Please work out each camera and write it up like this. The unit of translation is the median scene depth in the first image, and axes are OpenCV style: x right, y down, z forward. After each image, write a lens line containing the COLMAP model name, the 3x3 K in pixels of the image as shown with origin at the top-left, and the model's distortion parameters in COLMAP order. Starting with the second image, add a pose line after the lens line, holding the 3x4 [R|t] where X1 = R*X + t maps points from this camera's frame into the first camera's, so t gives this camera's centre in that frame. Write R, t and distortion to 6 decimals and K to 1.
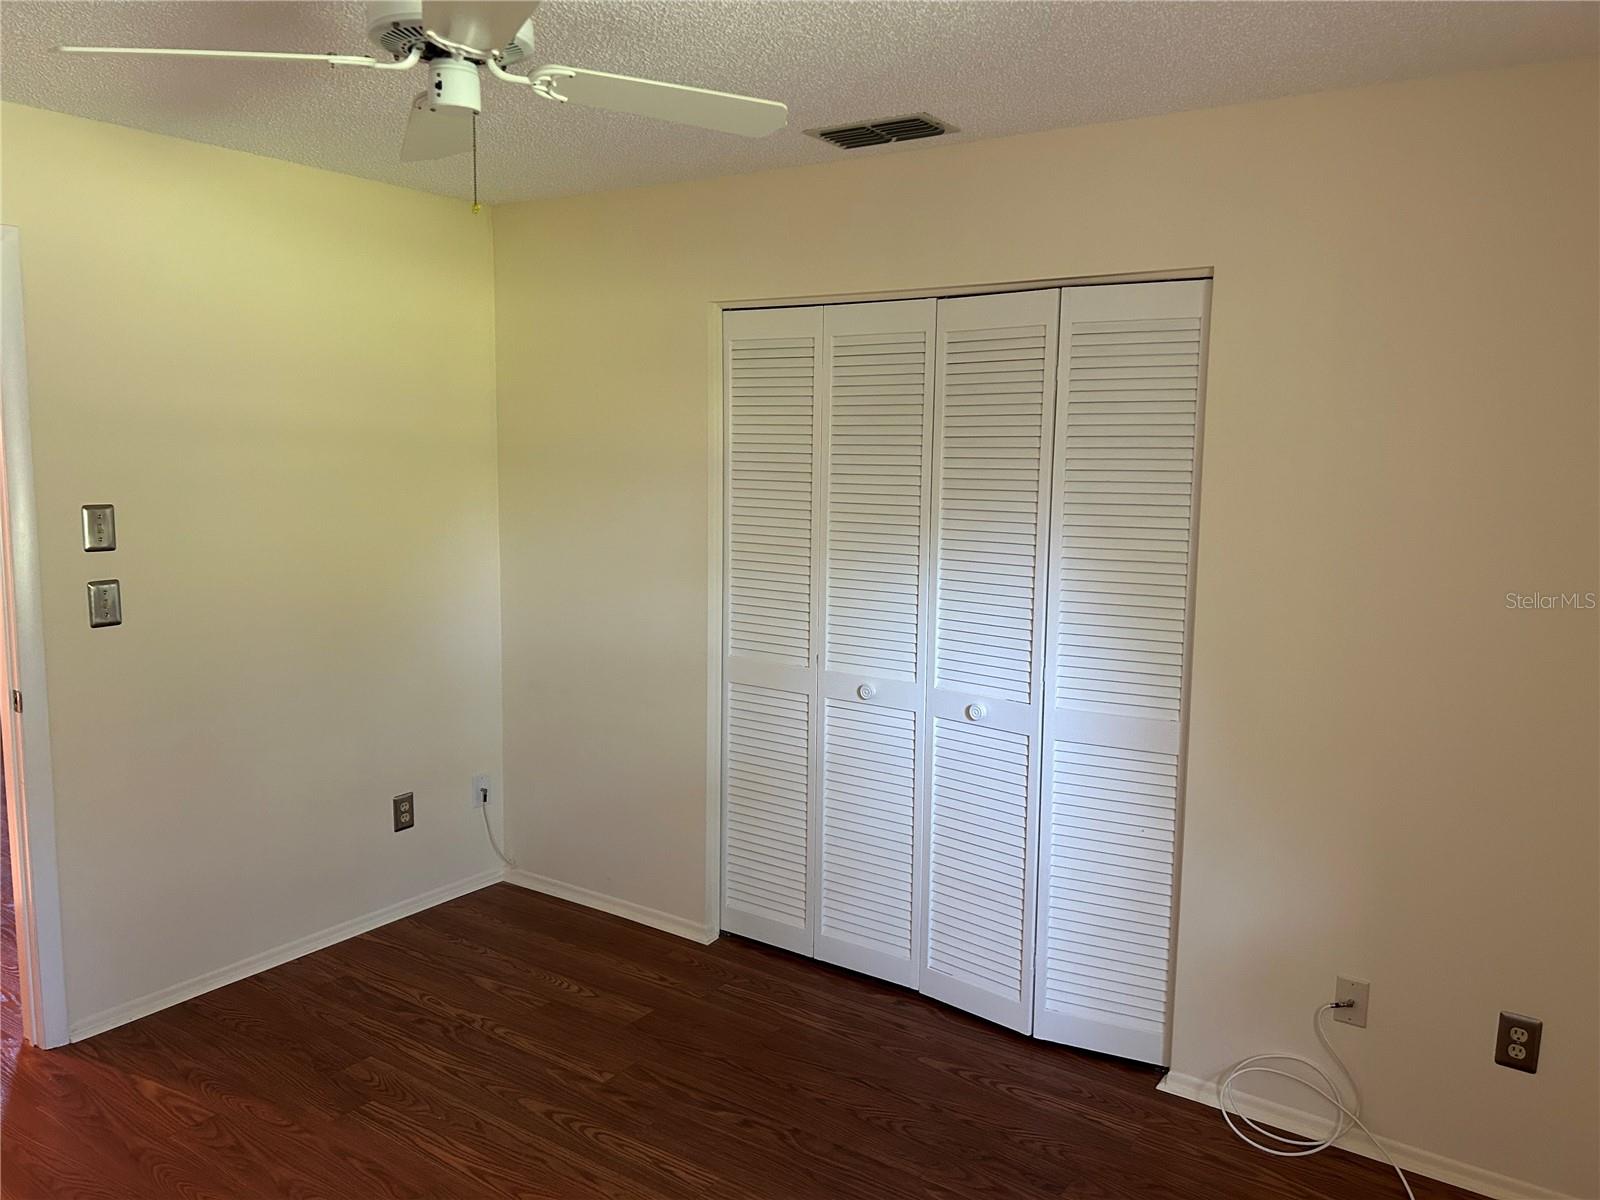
lens RADIAL K [[1200.0, 0, 794.4], [0, 1200.0, 604.7], [0, 0, 1]] dist [0.055045, -0.058231]
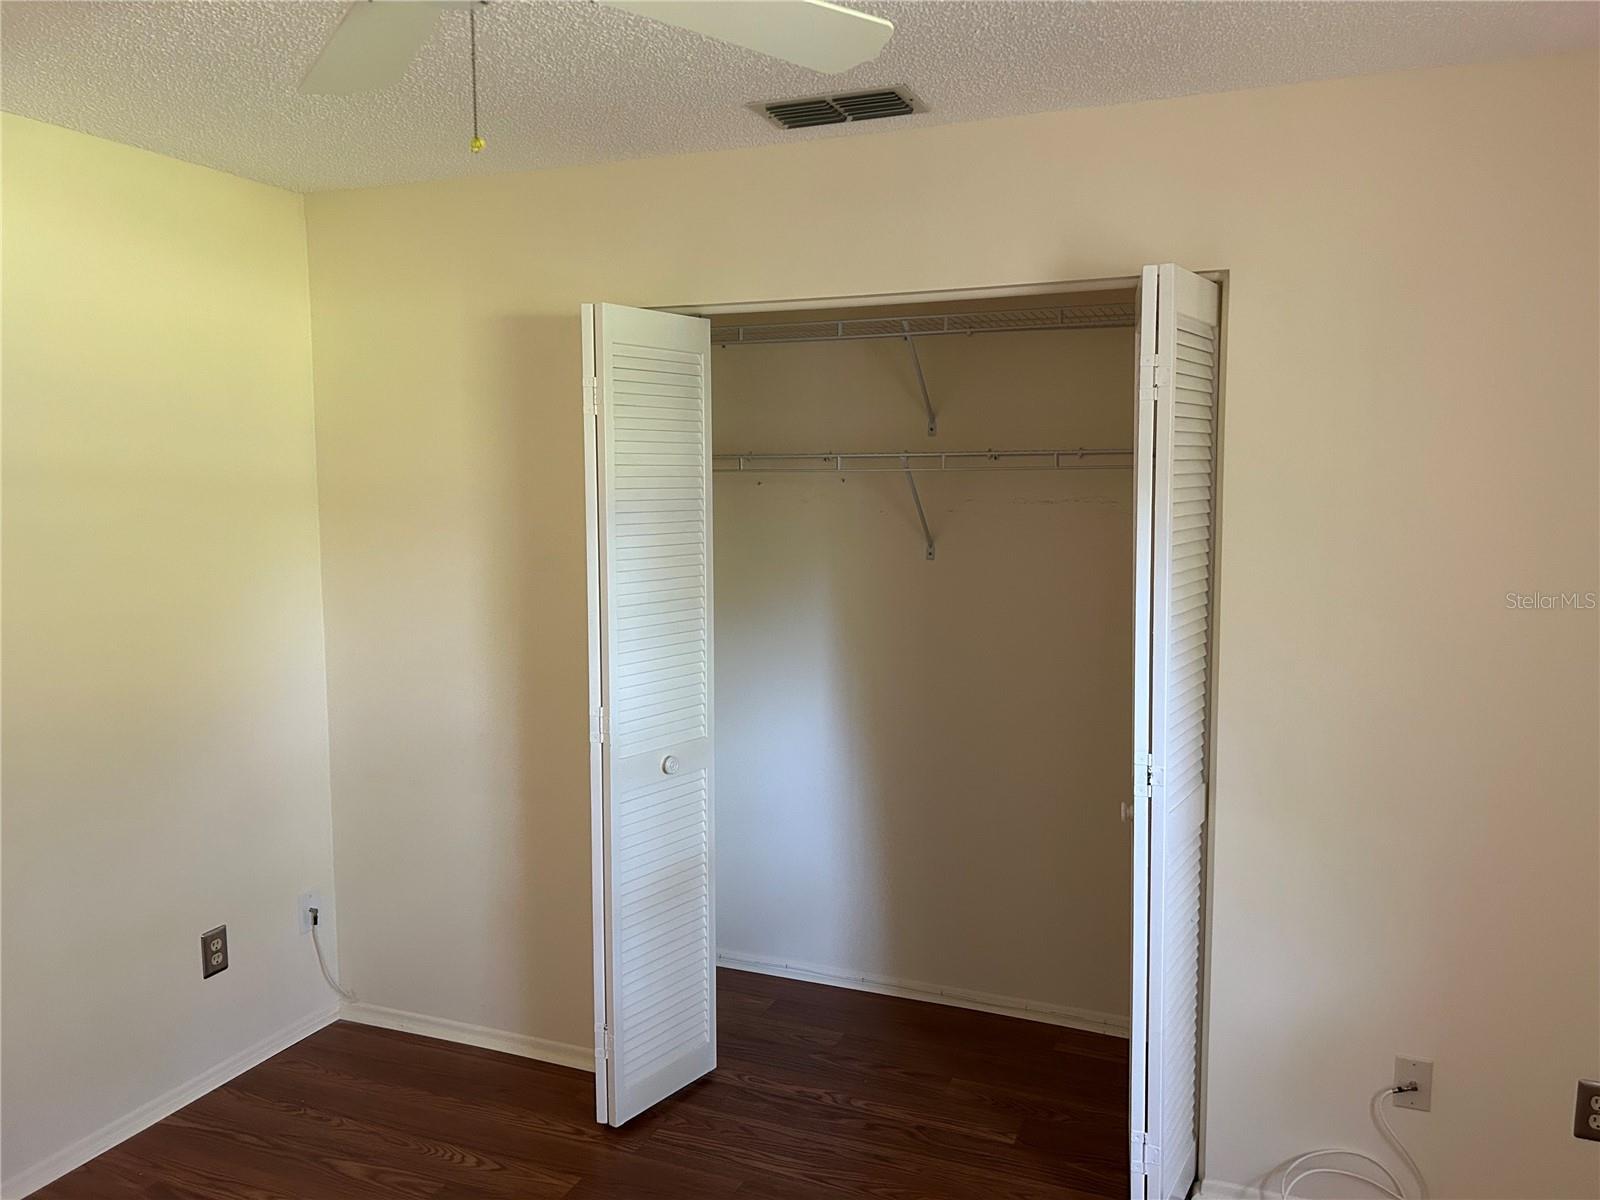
lens RADIAL K [[1200.0, 0, 792.8], [0, 1200.0, 601.8], [0, 0, 1]] dist [0.055045, -0.058231]
pose [[0.976696, -0.040994, 0.210678, -0.125903], [0.046709, 0.998661, -0.022222, -0.023533], [-0.209485, 0.031544, 0.977303, 0.156525]]
